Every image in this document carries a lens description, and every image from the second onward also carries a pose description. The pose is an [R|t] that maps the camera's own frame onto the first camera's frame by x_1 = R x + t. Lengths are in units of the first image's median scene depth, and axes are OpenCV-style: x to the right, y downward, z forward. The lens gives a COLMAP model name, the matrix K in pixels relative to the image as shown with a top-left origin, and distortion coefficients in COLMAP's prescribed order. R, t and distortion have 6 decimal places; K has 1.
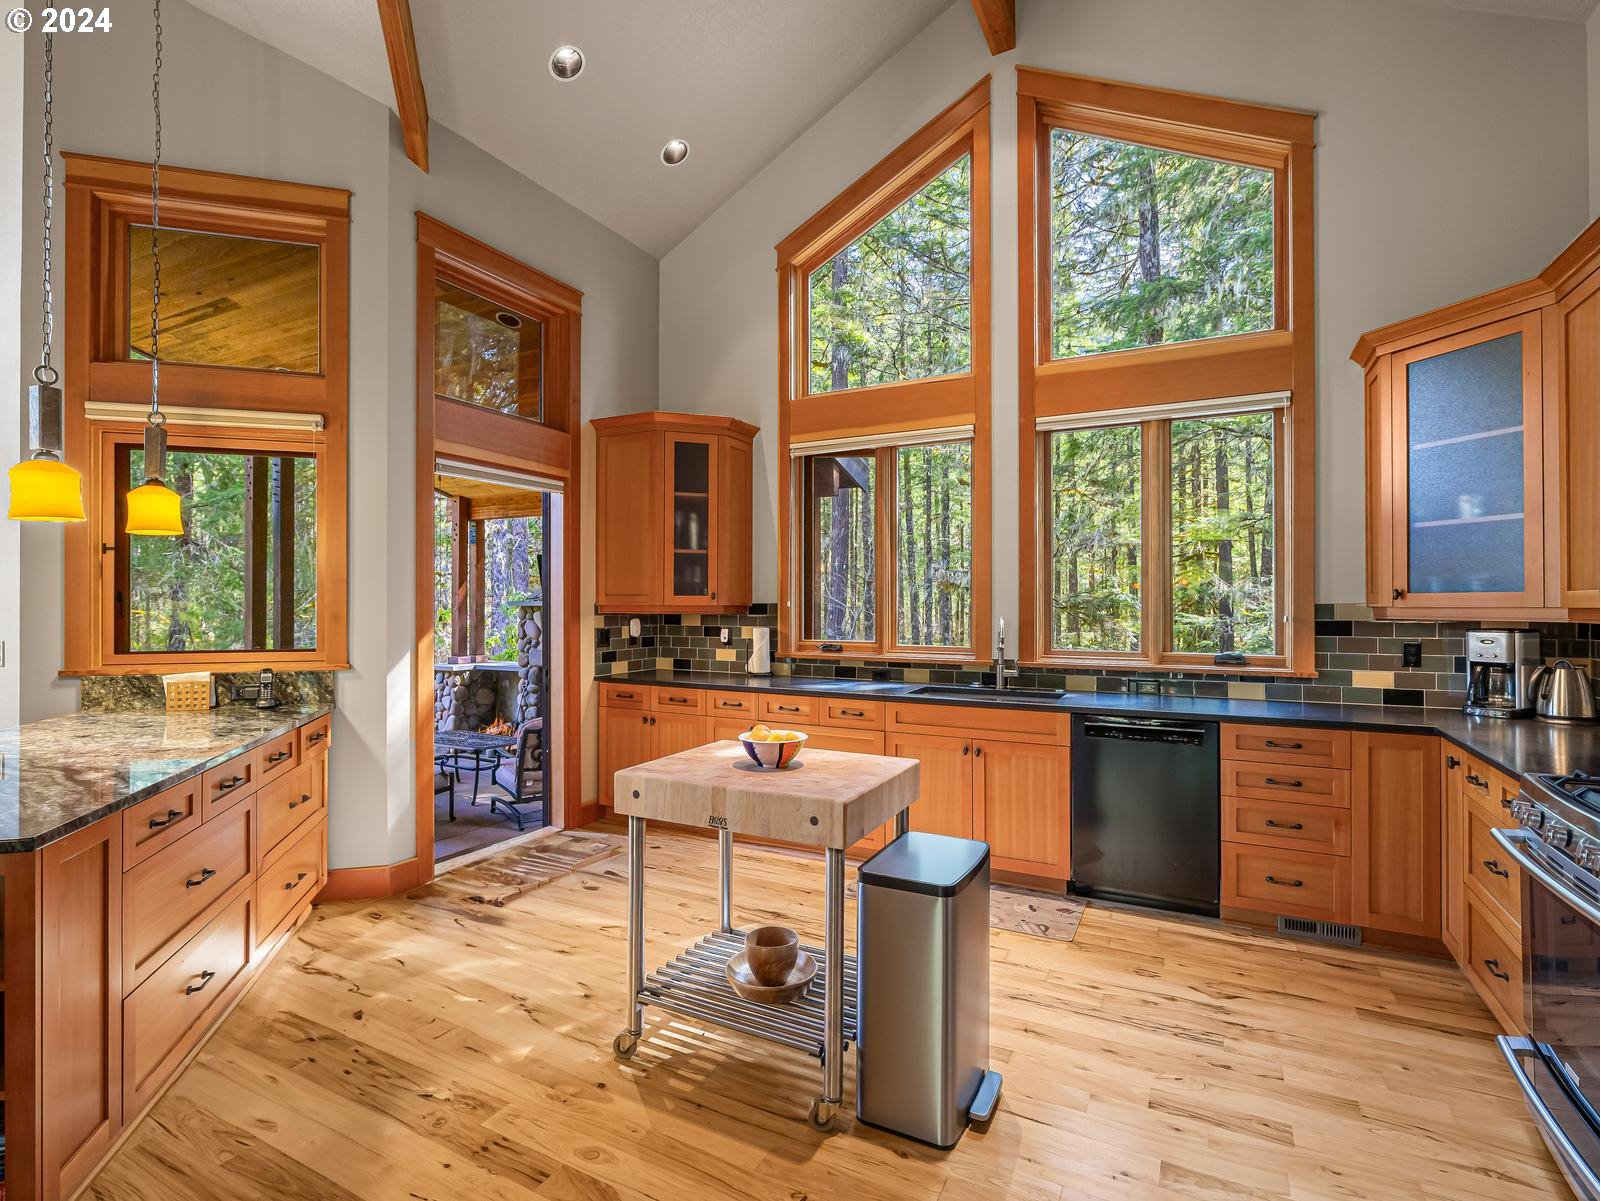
lens RADIAL K [[780.7, 0, 800.5], [0, 780.7, 600.5], [0, 0, 1]] dist [-0.001948, 0.000186]
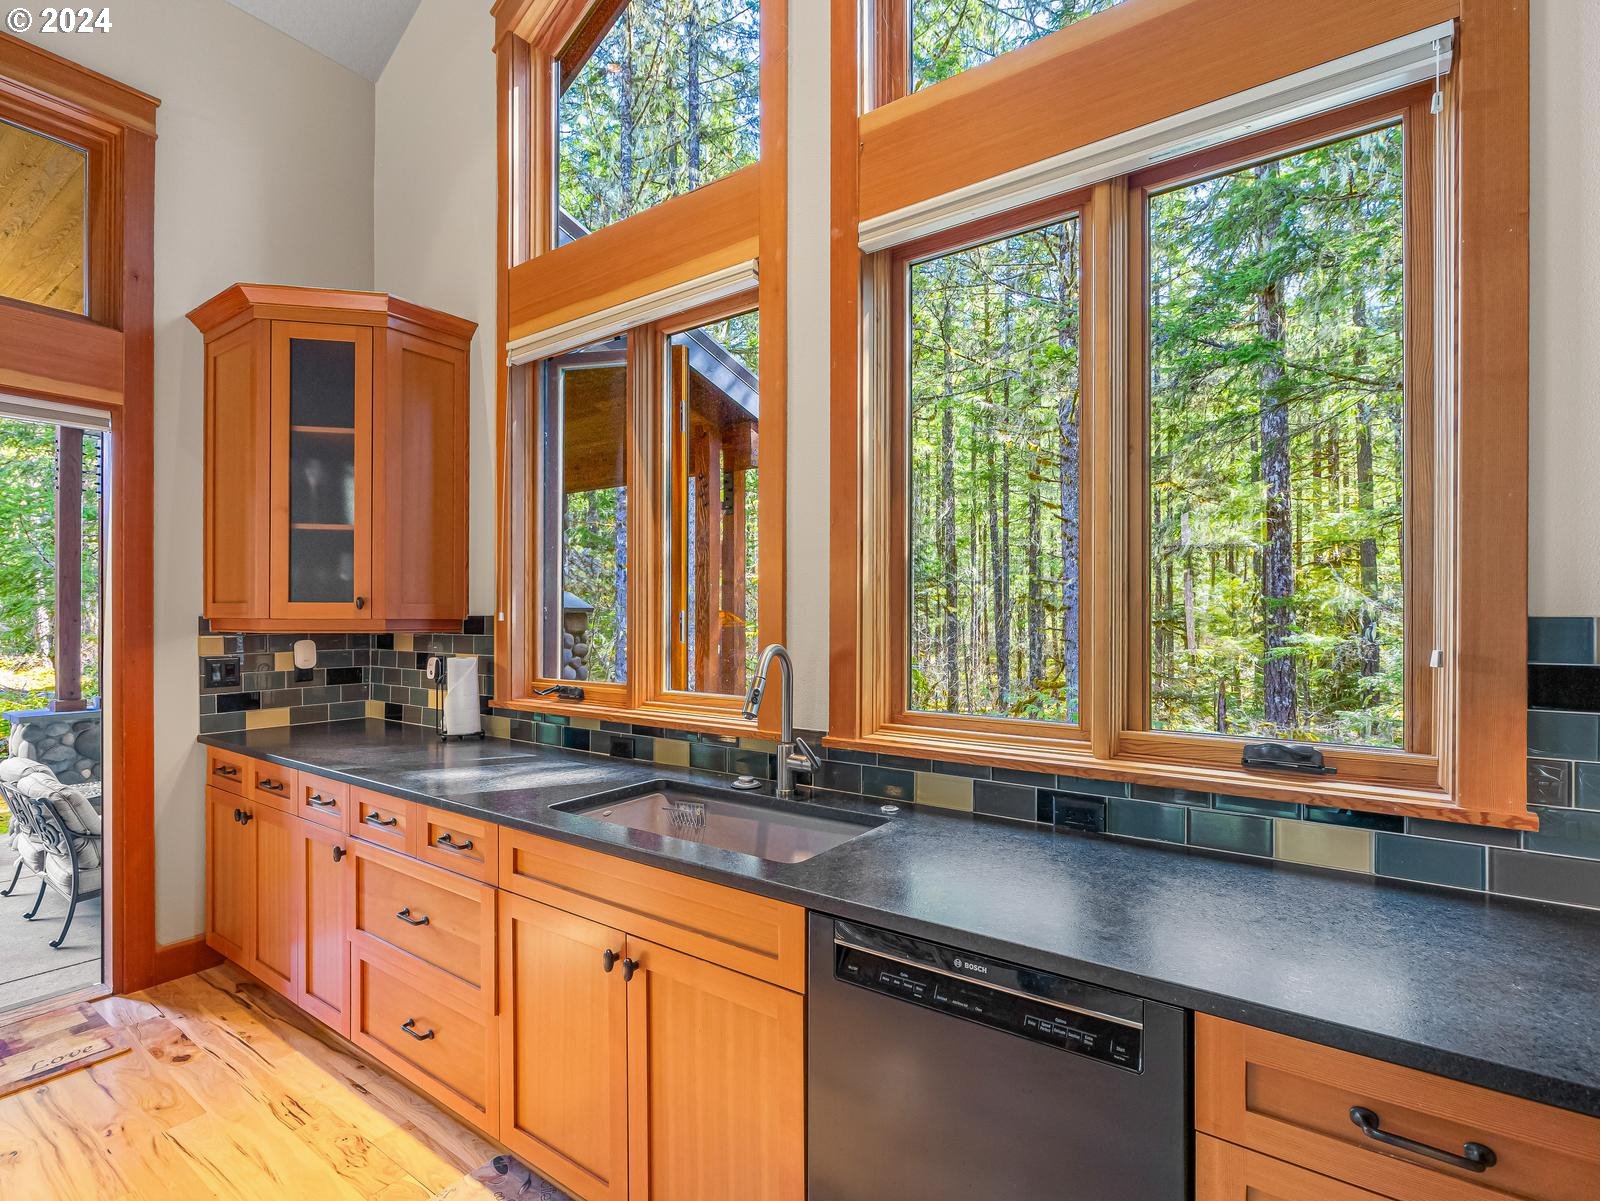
lens RADIAL K [[778.1, 0, 804.6], [0, 778.1, 616.6], [0, 0, 1]] dist [-0.000988, -0.000944]
pose [[0.991319, 0.000318, -0.131478, 0.295399], [0.000333, 0.999988, 0.004929, 0.001443], [0.131477, -0.004930, 0.991307, 0.471244]]
